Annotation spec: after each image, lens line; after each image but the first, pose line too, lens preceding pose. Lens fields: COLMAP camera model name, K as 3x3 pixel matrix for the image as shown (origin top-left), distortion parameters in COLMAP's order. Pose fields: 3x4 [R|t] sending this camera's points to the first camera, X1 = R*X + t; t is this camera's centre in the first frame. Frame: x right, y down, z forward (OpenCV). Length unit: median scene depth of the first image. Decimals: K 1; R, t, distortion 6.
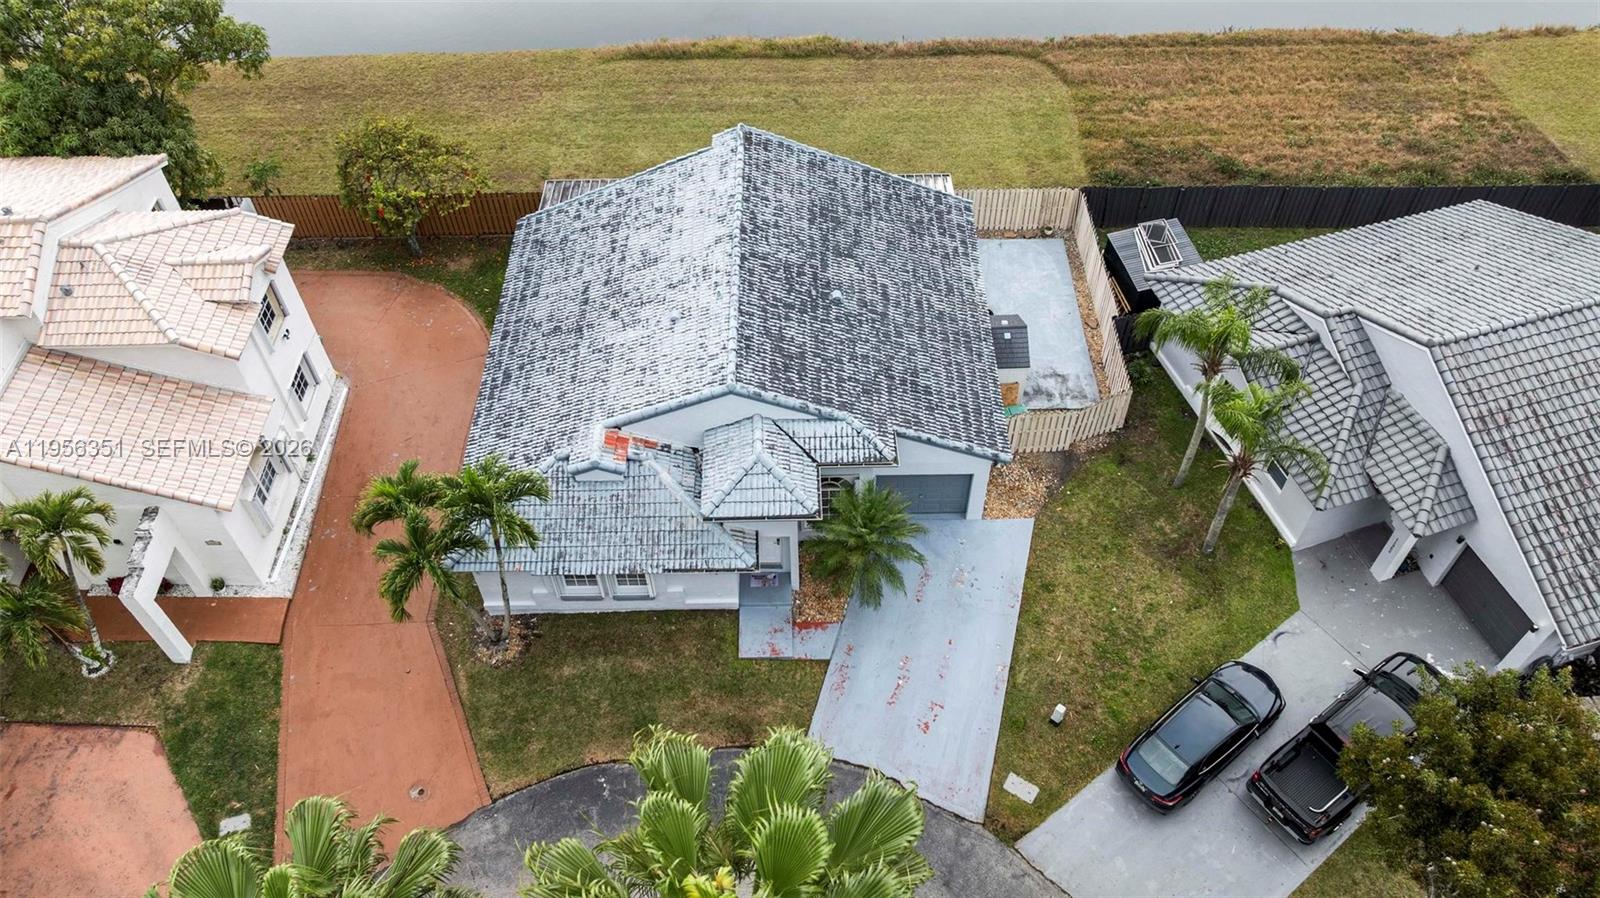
lens RADIAL K [[1171.8, 0, 800.0], [0, 1171.8, 449.0], [0, 0, 1]] dist [-0.004913, -0.001830]
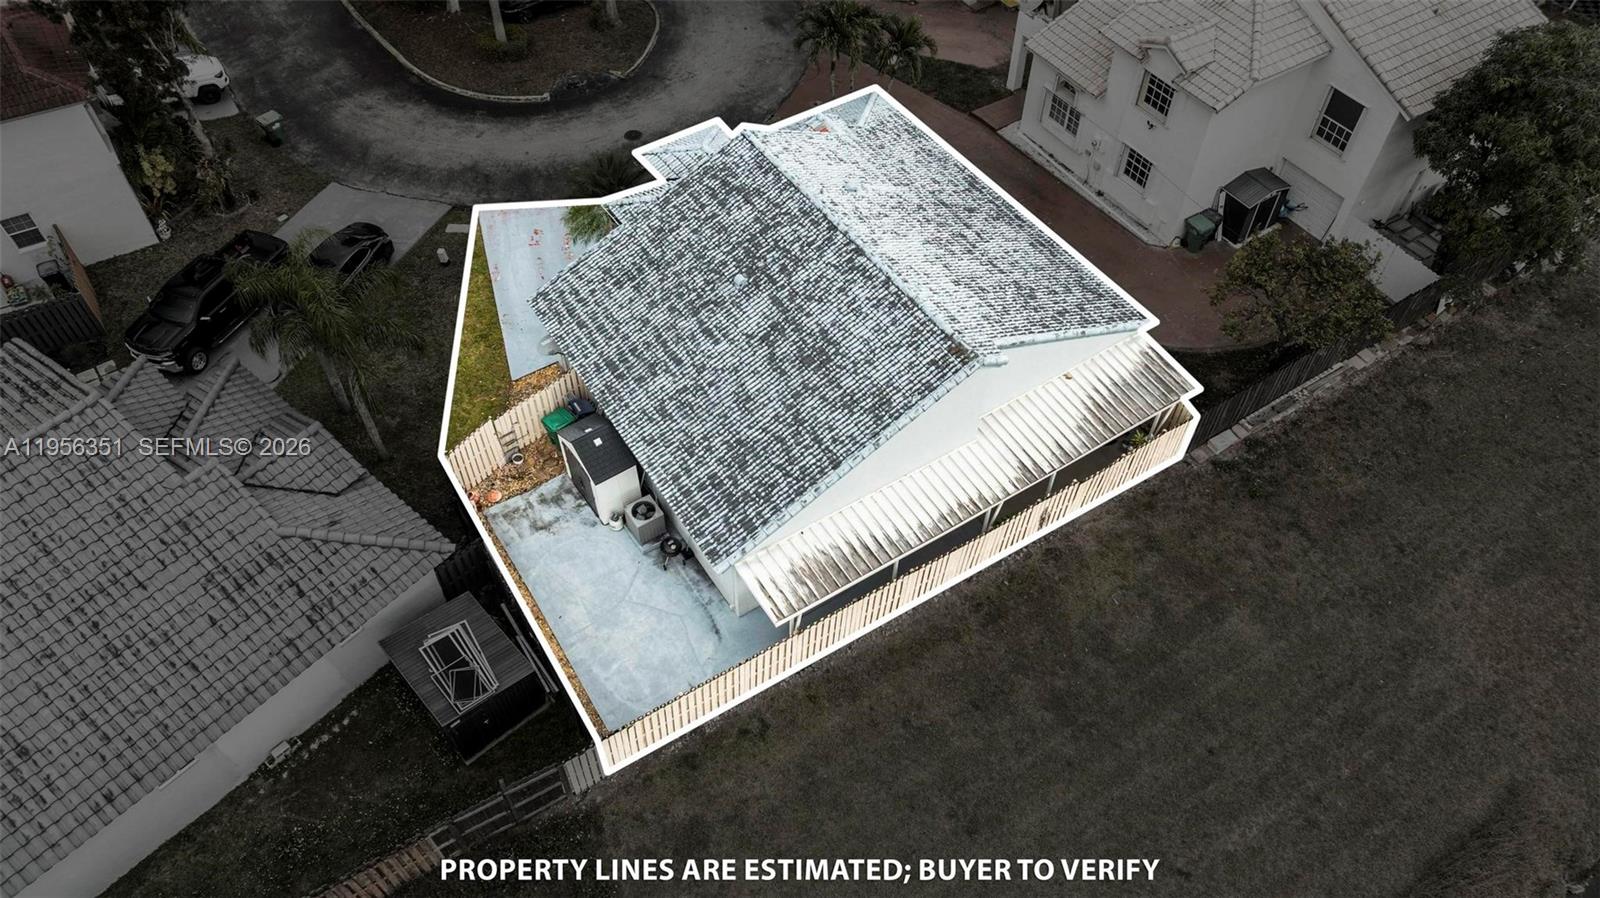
lens RADIAL K [[1116.1, 0, 801.3], [0, 1116.1, 445.8], [0, 0, 1]] dist [-0.010600, -0.003264]
pose [[-0.845318, 0.411070, -0.341260, 0.366455], [-0.413593, -0.099160, 0.905046, -1.017787], [0.338198, 0.906195, 0.253838, 0.935666]]
